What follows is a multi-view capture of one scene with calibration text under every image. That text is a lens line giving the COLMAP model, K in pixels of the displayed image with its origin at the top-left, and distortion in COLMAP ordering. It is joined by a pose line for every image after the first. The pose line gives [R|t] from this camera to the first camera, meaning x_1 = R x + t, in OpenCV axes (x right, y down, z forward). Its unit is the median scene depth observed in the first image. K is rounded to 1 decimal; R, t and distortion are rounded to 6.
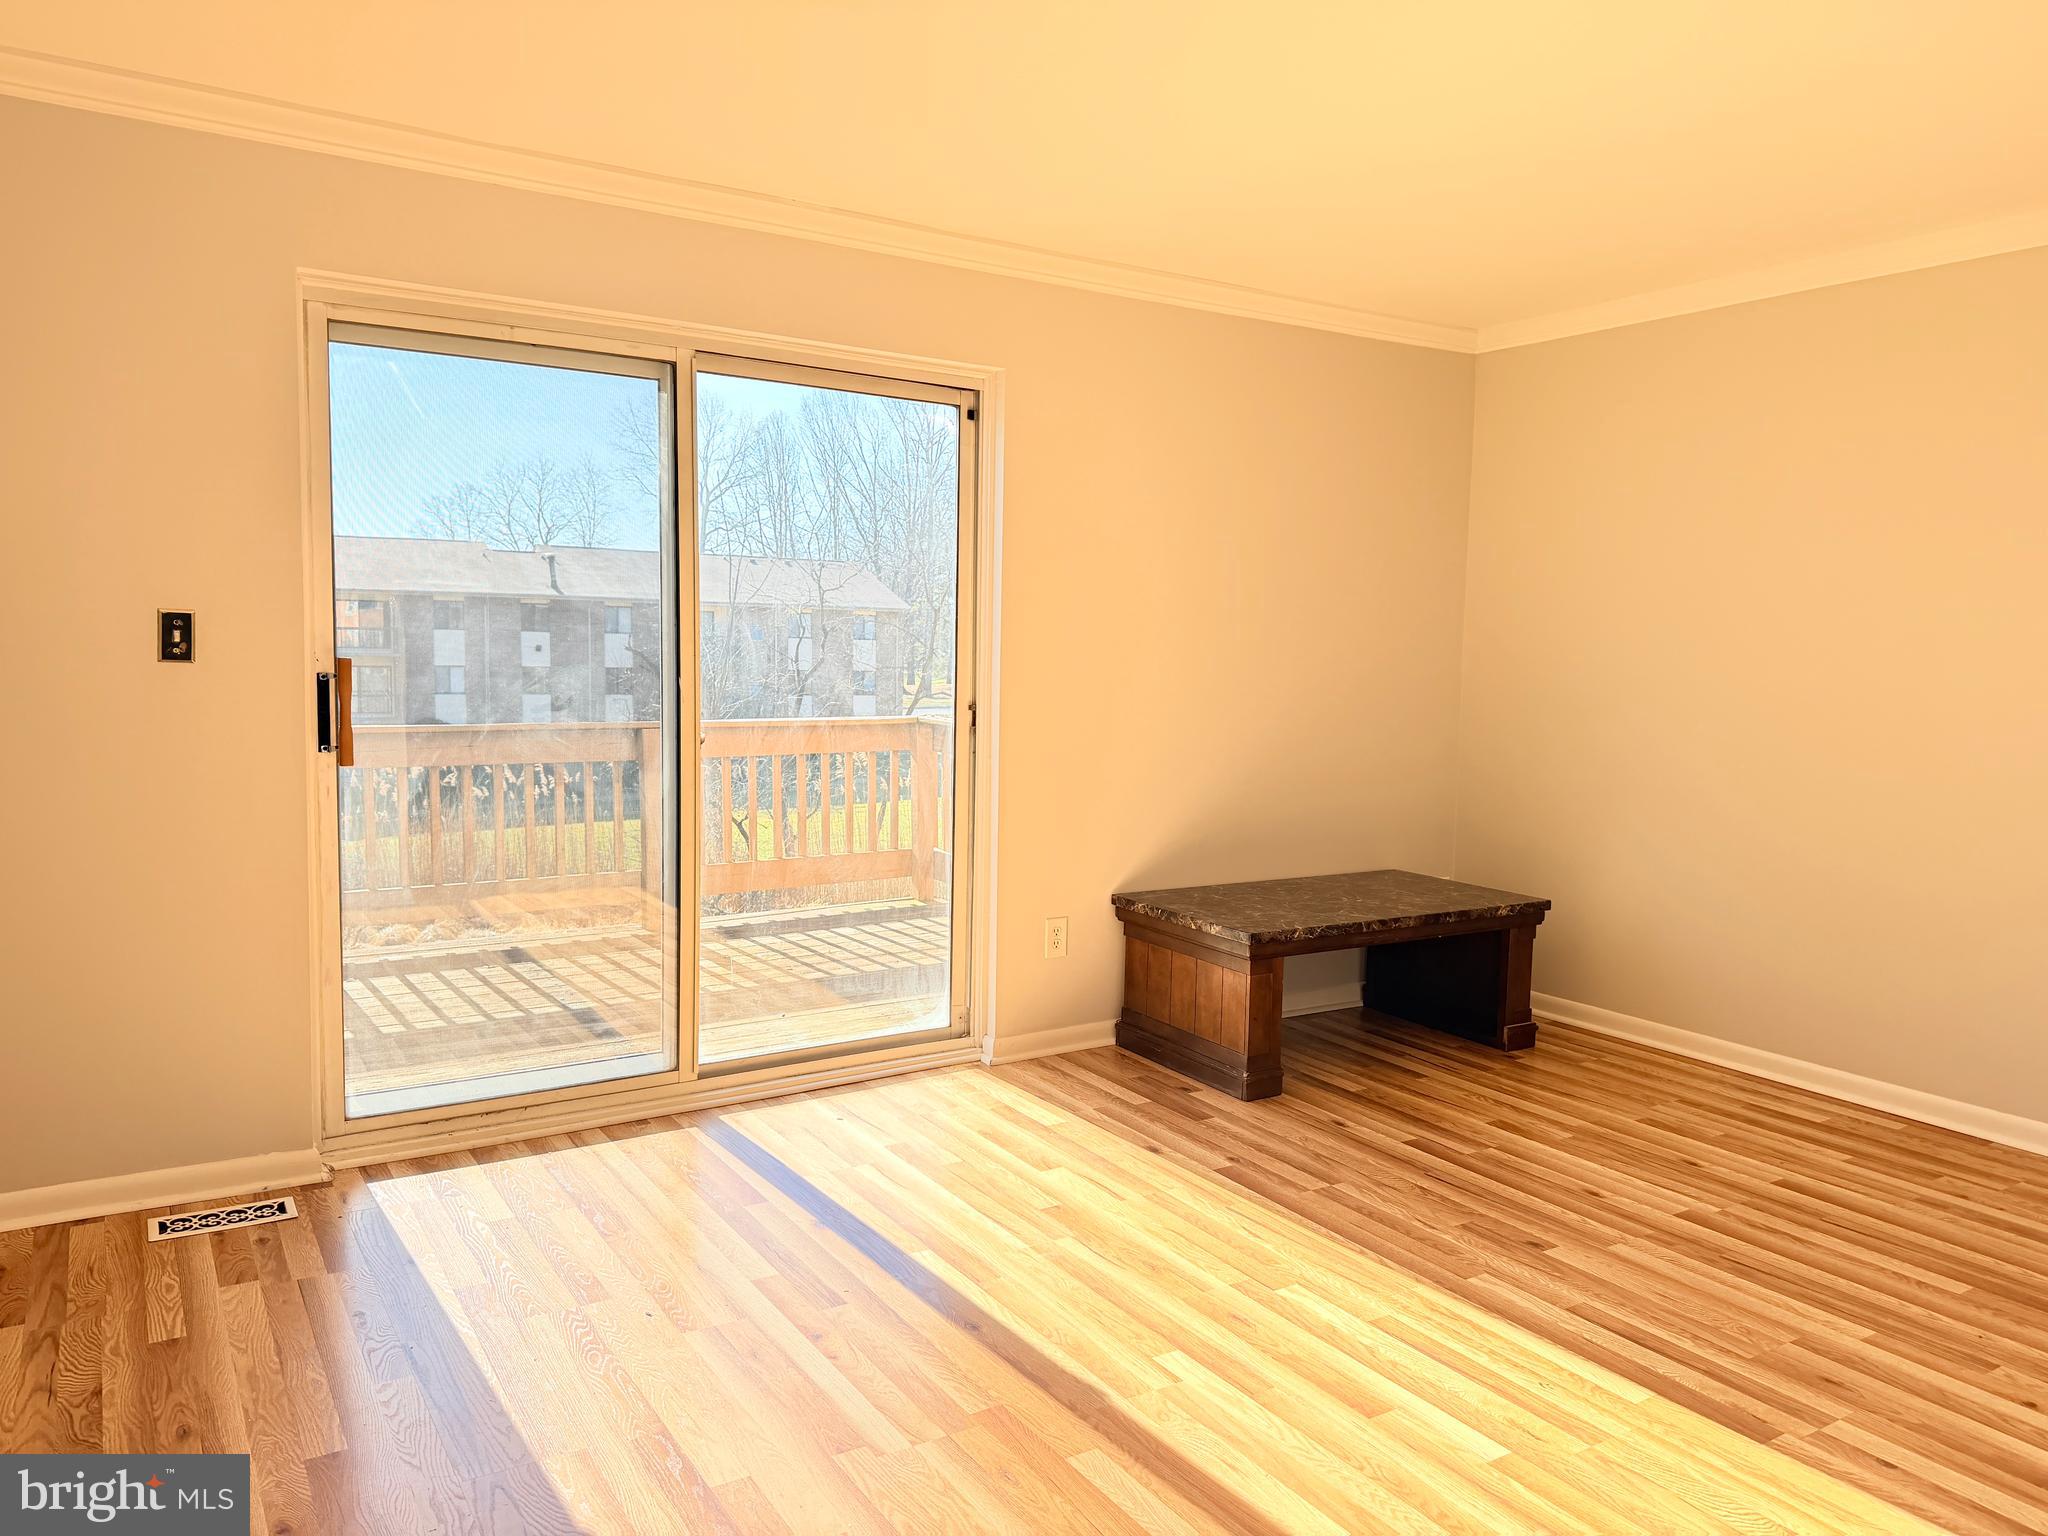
lens RADIAL K [[1453.9, 0, 1030.8], [0, 1453.9, 762.3], [0, 0, 1]] dist [0.062845, -0.052305]
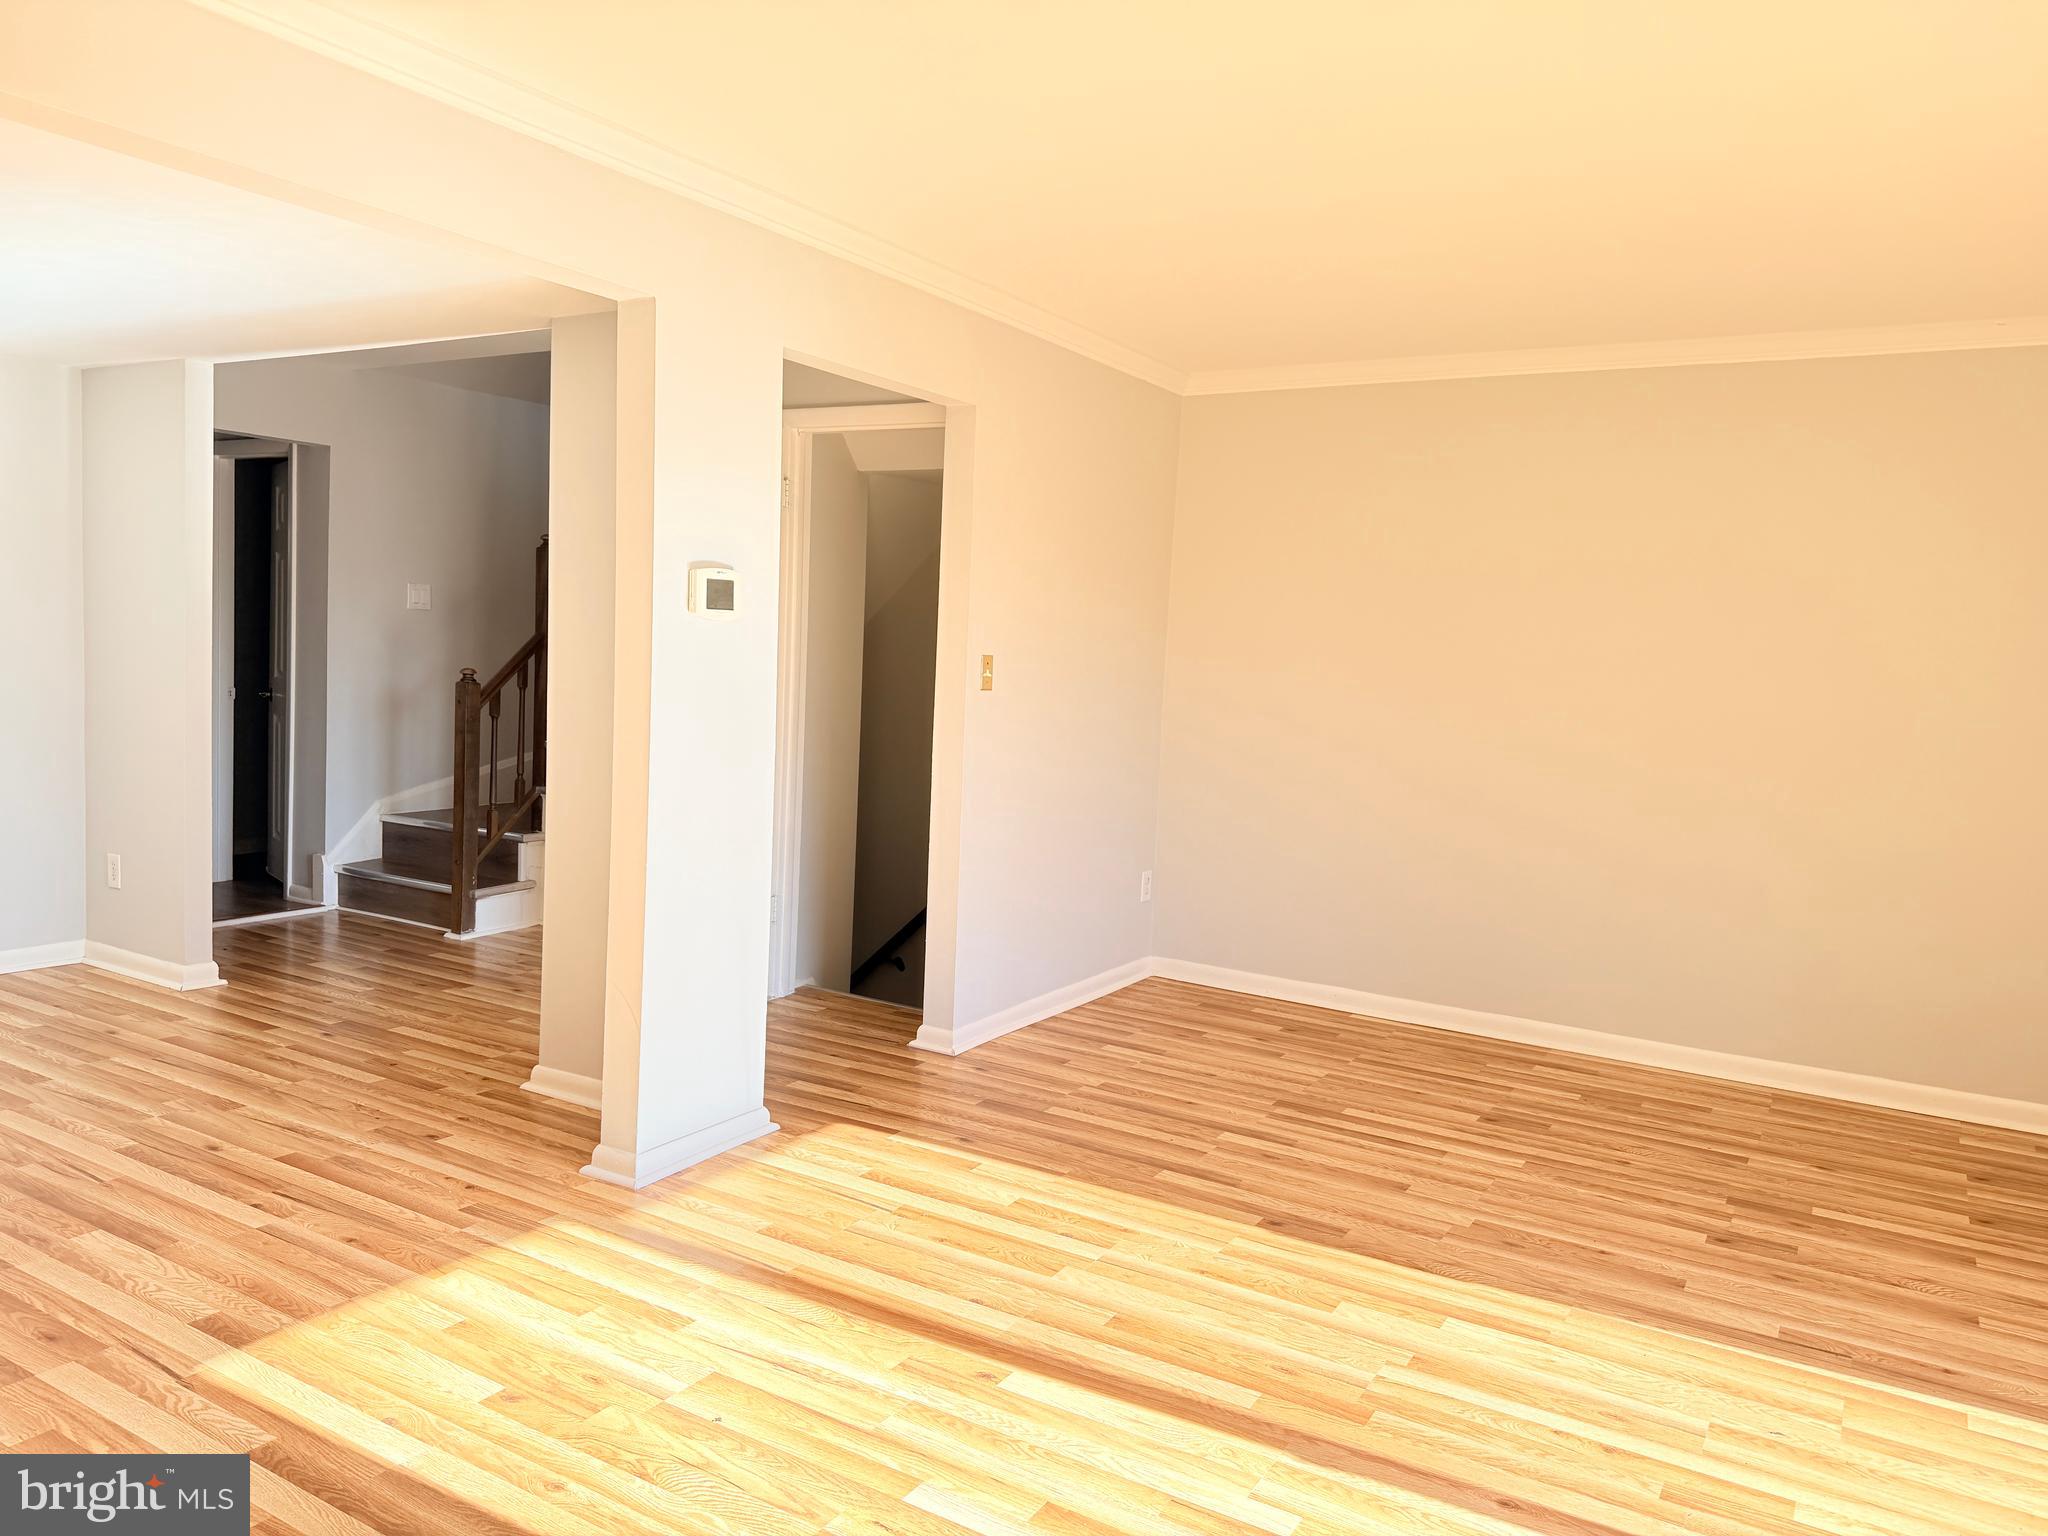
lens RADIAL K [[1453.9, 0, 1016.4], [0, 1453.9, 765.8], [0, 0, 1]] dist [0.062845, -0.052305]
pose [[-0.898093, -0.032674, -0.438591, 0.517754], [-0.107056, 0.983483, 0.145949, -0.109353], [0.426578, 0.178029, -0.886756, 1.340593]]
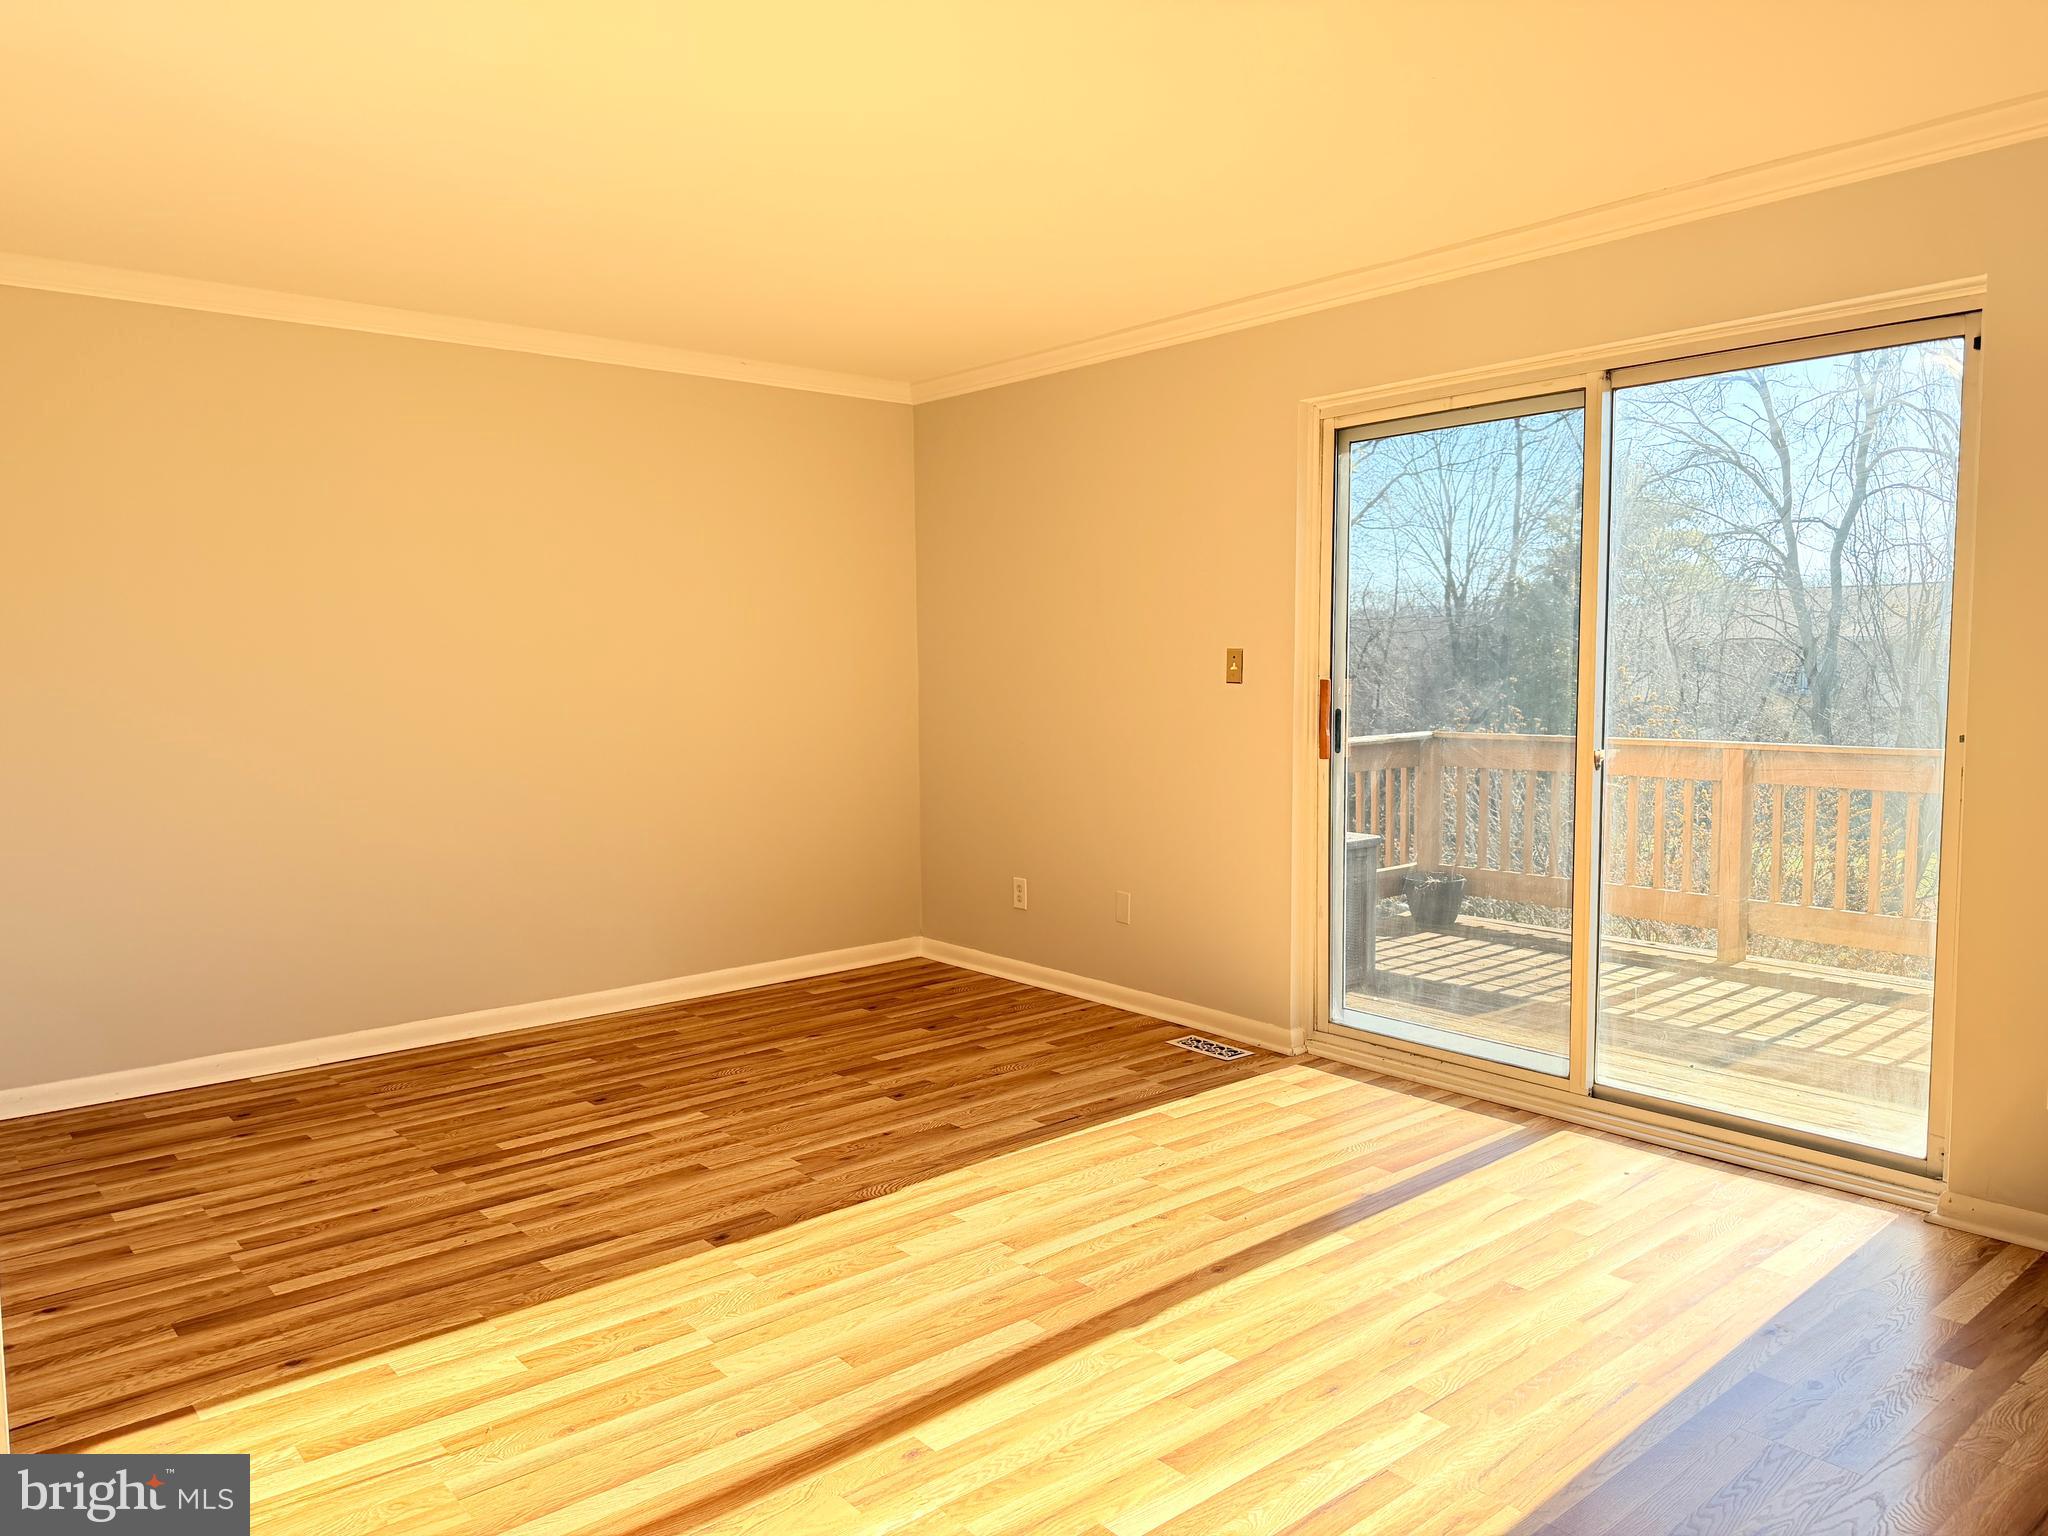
lens RADIAL K [[1453.9, 0, 1009.1], [0, 1453.9, 763.8], [0, 0, 1]] dist [0.062845, -0.052305]
pose [[0.110541, 0.049927, -0.992617, 0.893766], [-0.067351, 0.996818, 0.042638, -0.032871], [0.991587, 0.062140, 0.113552, 0.594236]]
